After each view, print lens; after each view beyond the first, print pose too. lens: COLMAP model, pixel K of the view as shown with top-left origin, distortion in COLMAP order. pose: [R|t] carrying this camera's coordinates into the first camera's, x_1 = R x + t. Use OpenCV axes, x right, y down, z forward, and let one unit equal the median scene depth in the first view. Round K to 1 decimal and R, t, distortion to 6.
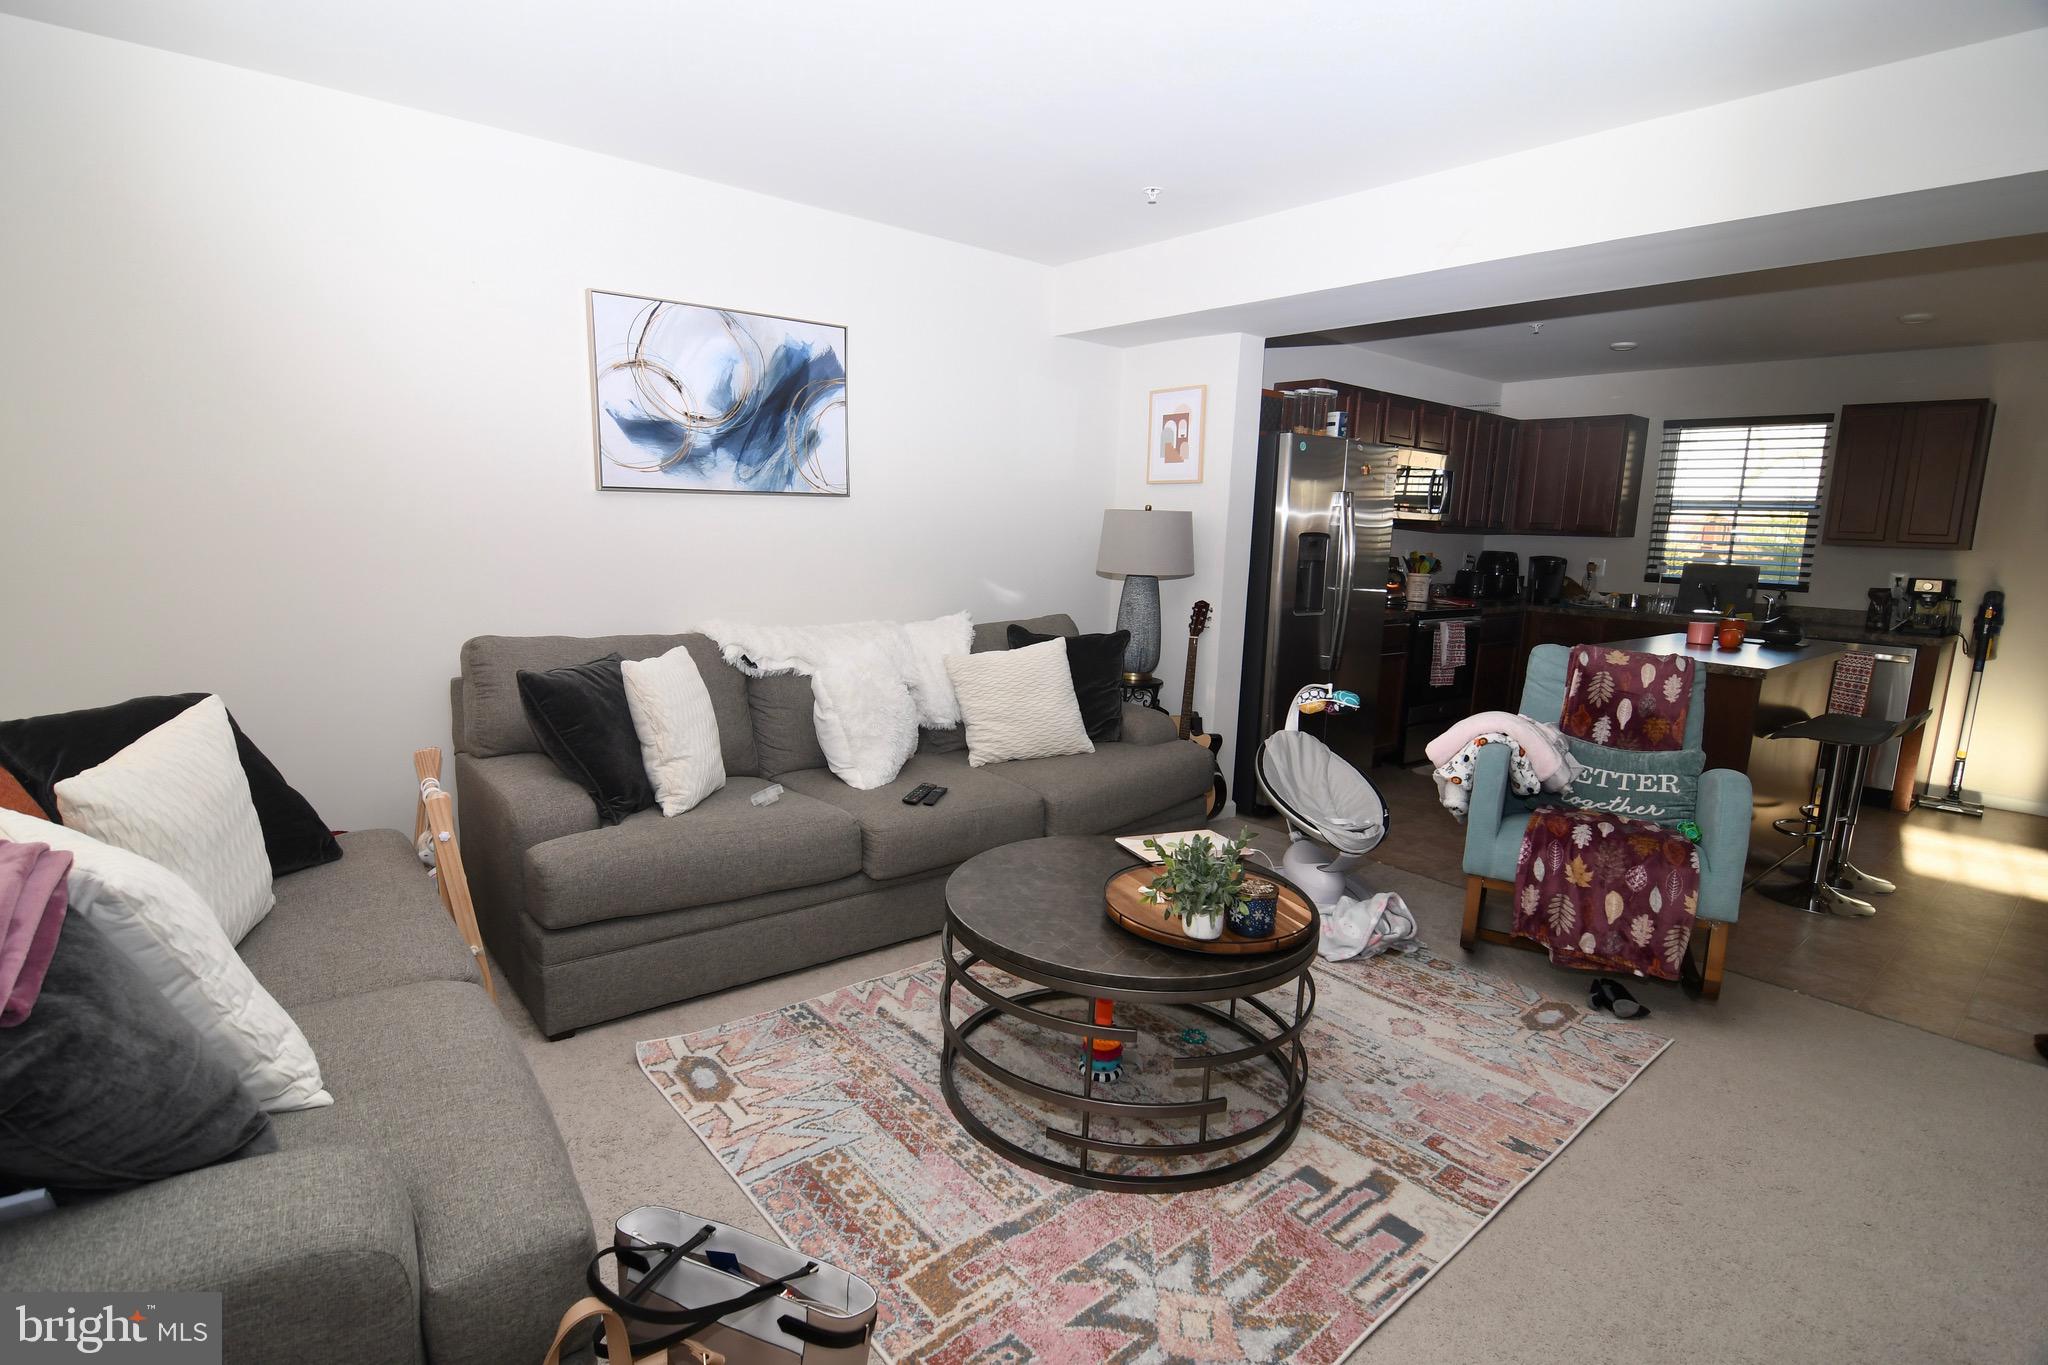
lens RADIAL K [[988.5, 0, 1017.1], [0, 988.5, 681.2], [0, 0, 1]] dist [-0.023427, -0.000166]
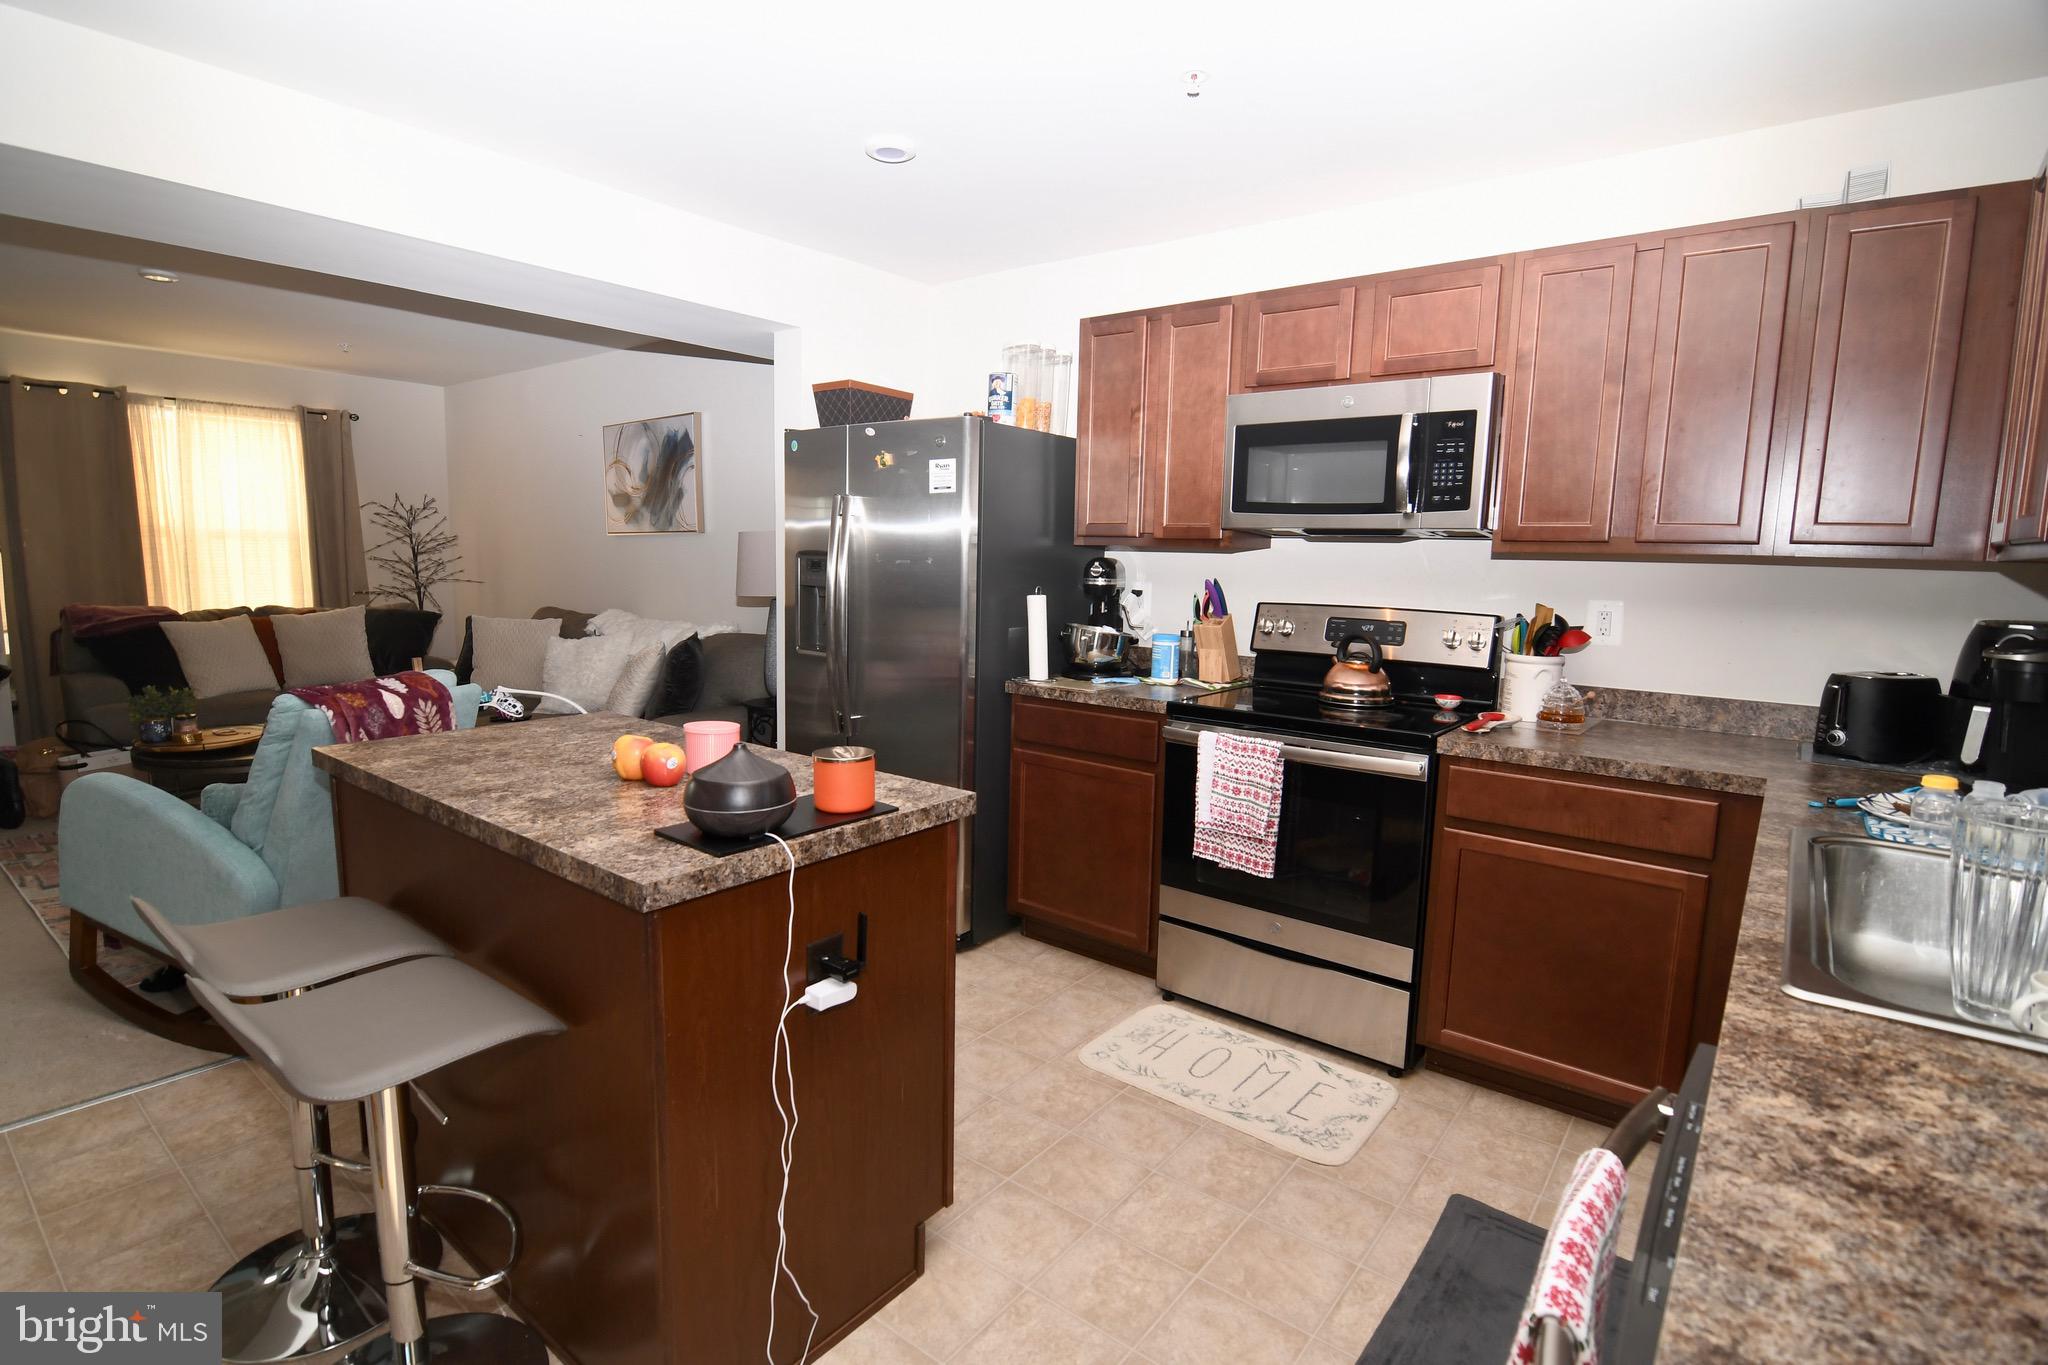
lens RADIAL K [[988.5, 0, 1017.1], [0, 988.5, 681.2], [0, 0, 1]] dist [-0.023427, -0.000166]
pose [[0.210014, 0.098772, -0.972696, 1.425197], [-0.168550, 0.983646, 0.063493, -0.160635], [0.963060, 0.150613, 0.223228, 1.277099]]
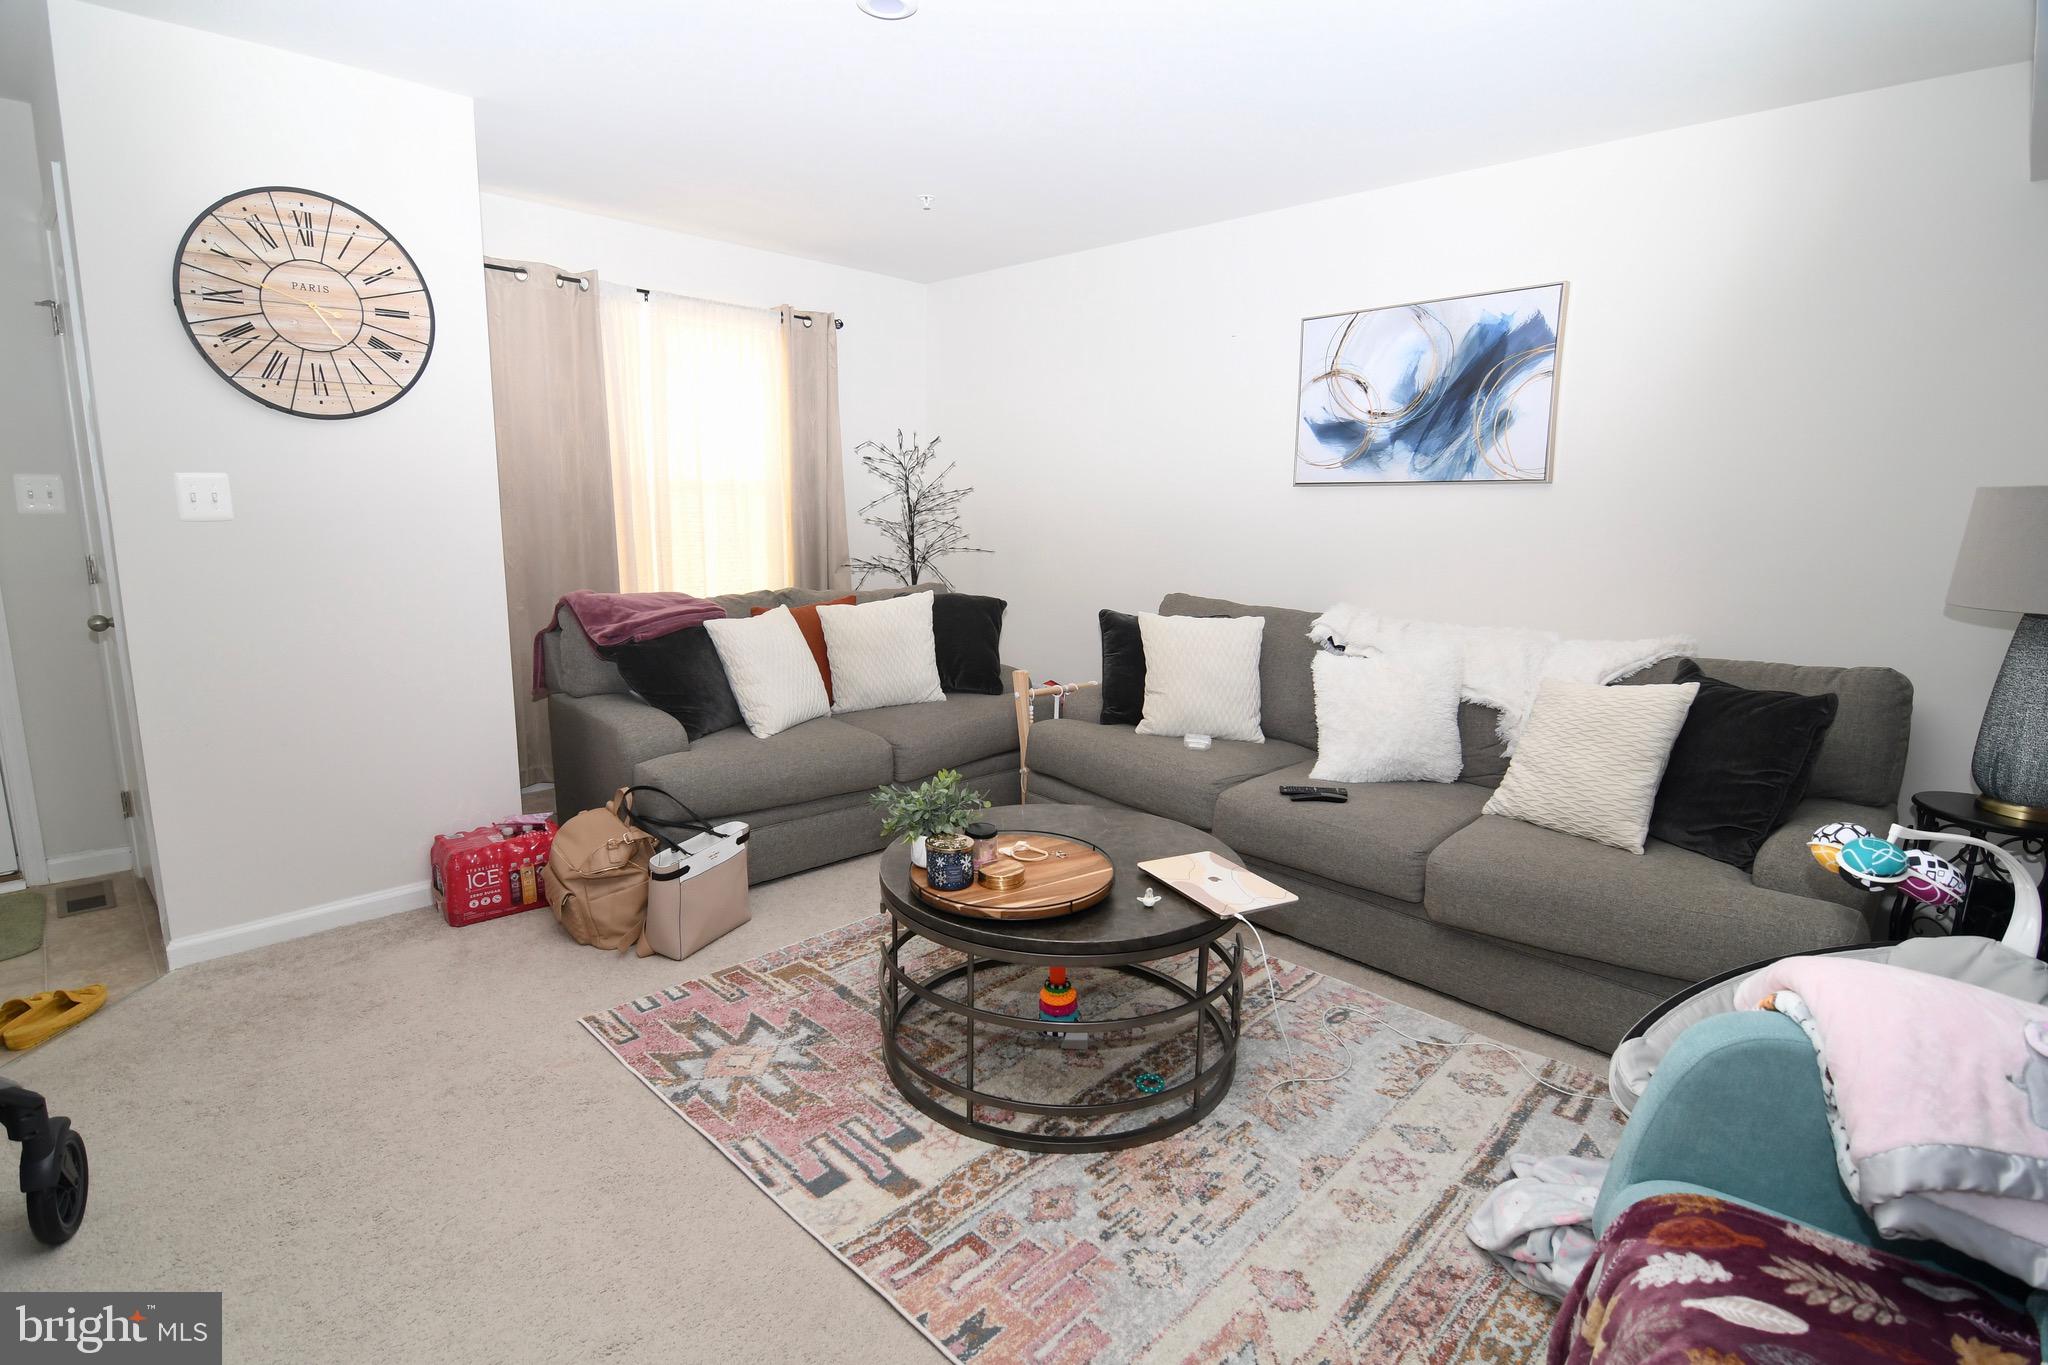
lens RADIAL K [[998.7, 0, 1033.5], [0, 998.7, 676.1], [0, 0, 1]] dist [-0.005265, -0.000242]
pose [[0.095449, 0.145088, -0.984804, 0.729279], [-0.169579, 0.977229, 0.127536, -0.064509], [0.980883, 0.154829, 0.117879, 0.542908]]
